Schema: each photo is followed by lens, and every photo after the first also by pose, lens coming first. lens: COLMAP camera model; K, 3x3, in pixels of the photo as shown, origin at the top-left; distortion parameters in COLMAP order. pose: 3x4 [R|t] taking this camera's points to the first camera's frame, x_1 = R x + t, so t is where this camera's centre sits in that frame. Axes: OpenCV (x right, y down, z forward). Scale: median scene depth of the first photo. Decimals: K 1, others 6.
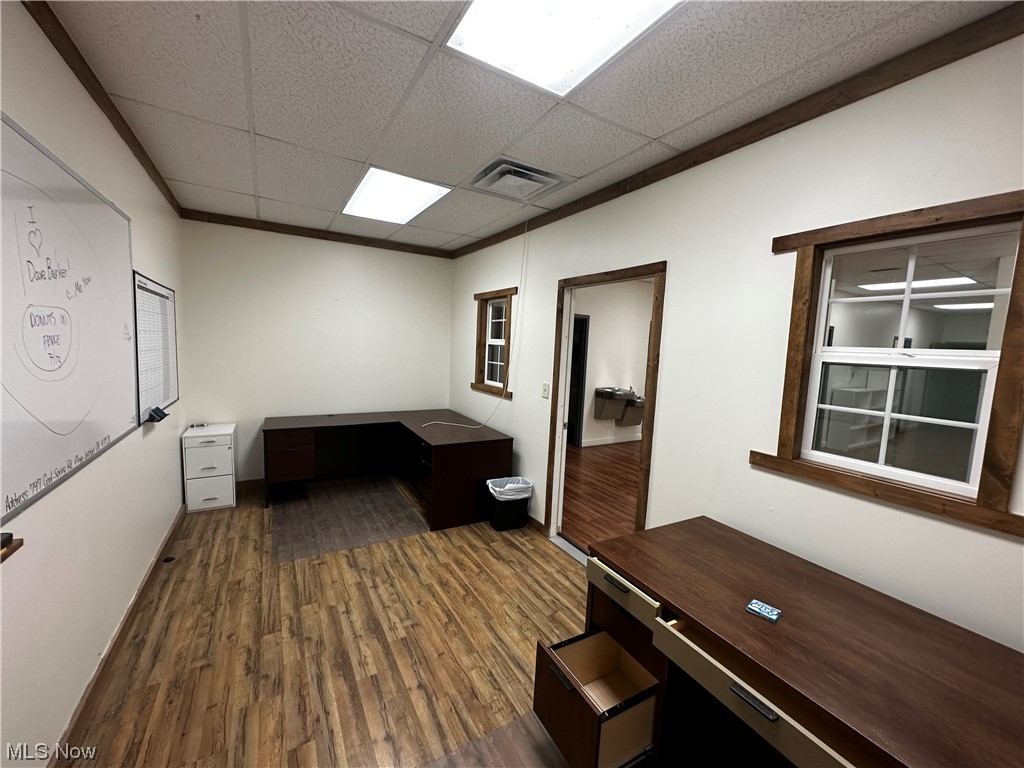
lens RADIAL K [[410.4, 0, 515.3], [0, 410.4, 382.8], [0, 0, 1]] dist [-0.003254, 0.000520]
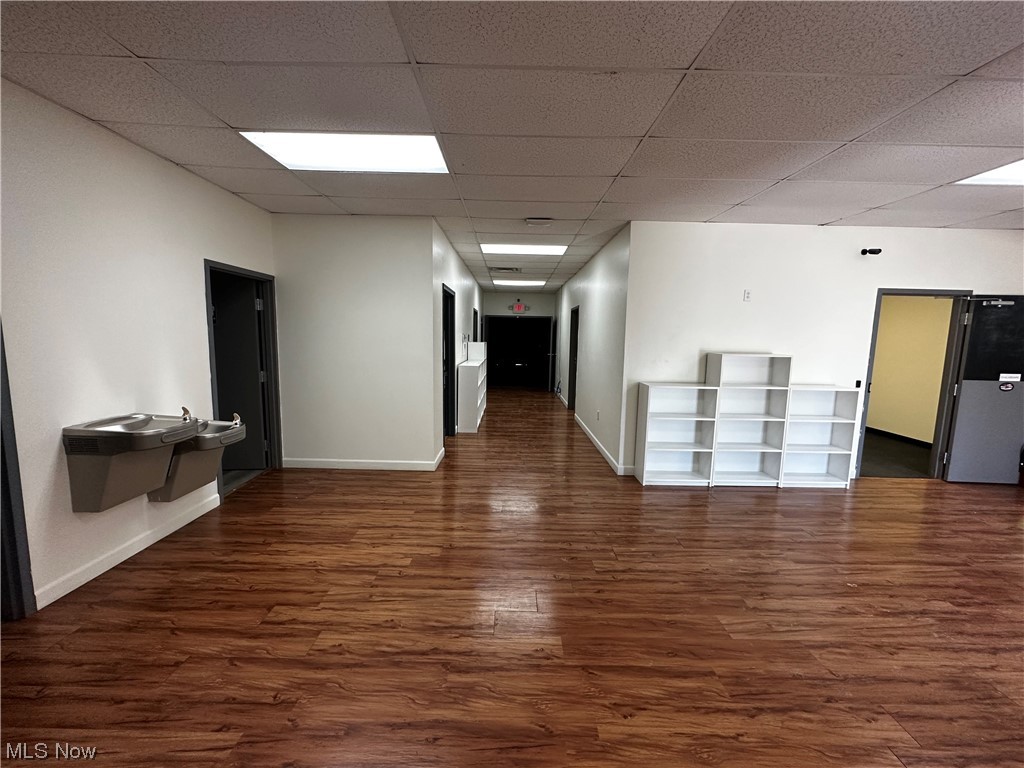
lens RADIAL K [[410.4, 0, 513.4], [0, 410.4, 387.3], [0, 0, 1]] dist [-0.003254, 0.000520]
pose [[0.526977, -0.133381, 0.839348, 0.287780], [0.081173, 0.990992, 0.106516, -0.072427], [-0.845994, 0.012001, 0.533057, 1.273740]]
